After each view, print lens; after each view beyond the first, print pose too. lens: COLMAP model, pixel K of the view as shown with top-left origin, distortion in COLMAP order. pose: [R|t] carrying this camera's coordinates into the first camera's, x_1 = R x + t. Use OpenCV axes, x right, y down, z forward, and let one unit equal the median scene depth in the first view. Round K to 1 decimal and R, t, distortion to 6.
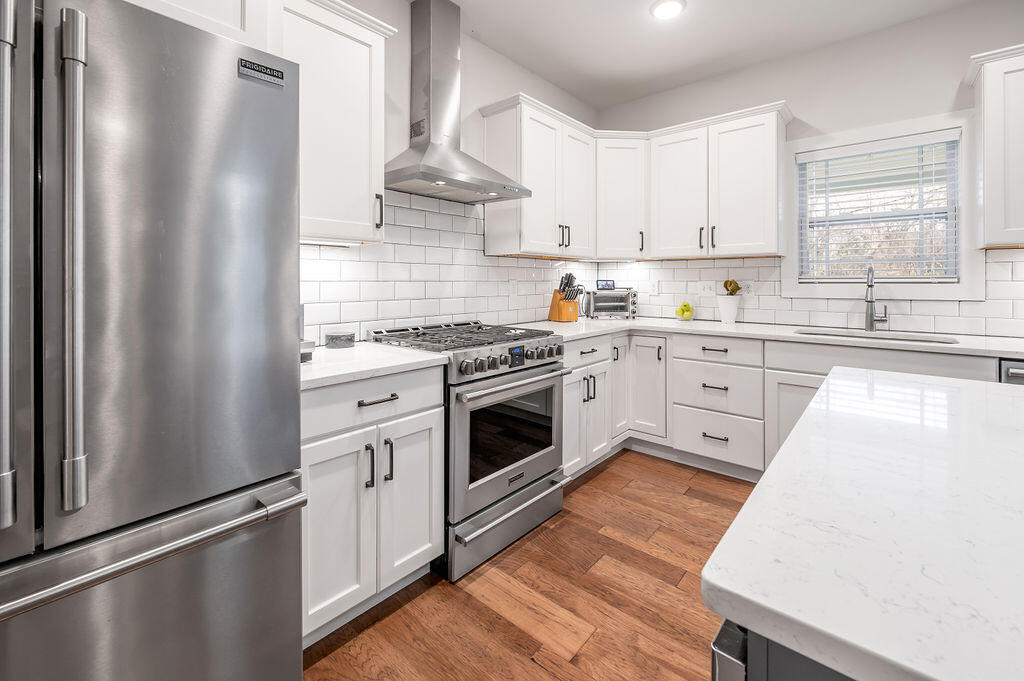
lens RADIAL K [[440.1, 0, 511.2], [0, 440.1, 289.0], [0, 0, 1]] dist [0.000398, 0.000023]
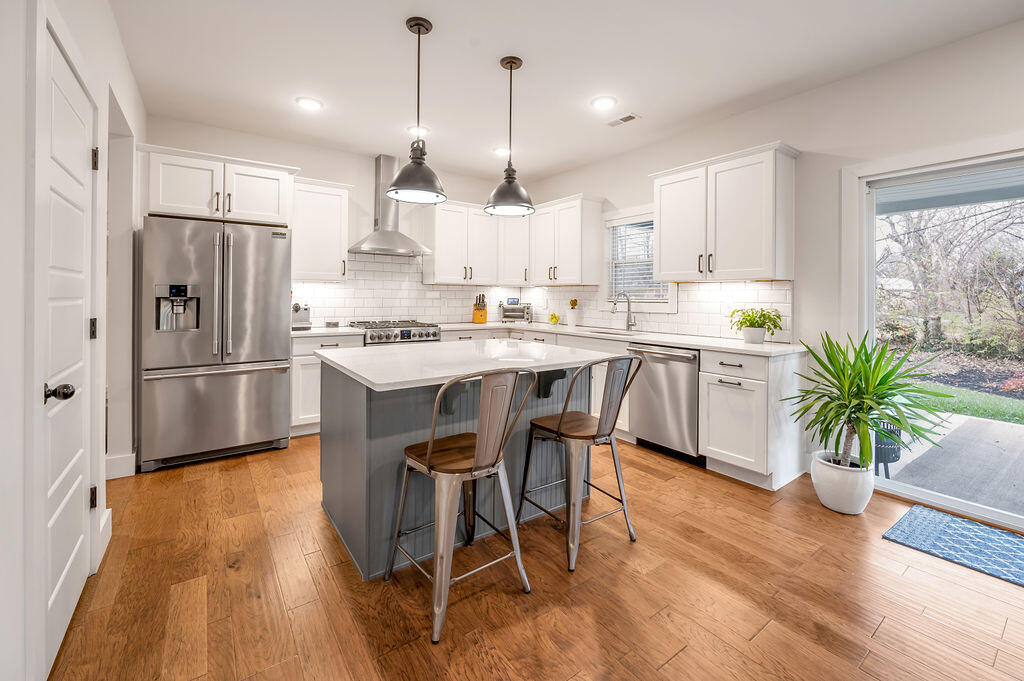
lens RADIAL K [[421.6, 0, 514.1], [0, 421.6, 296.8], [0, 0, 1]] dist [0.000513, 0.000032]
pose [[0.970140, 0.009659, -0.242355, 0.678585], [-0.015671, 0.999615, -0.022892, 0.008872], [0.242041, 0.026006, 0.969918, -0.553358]]
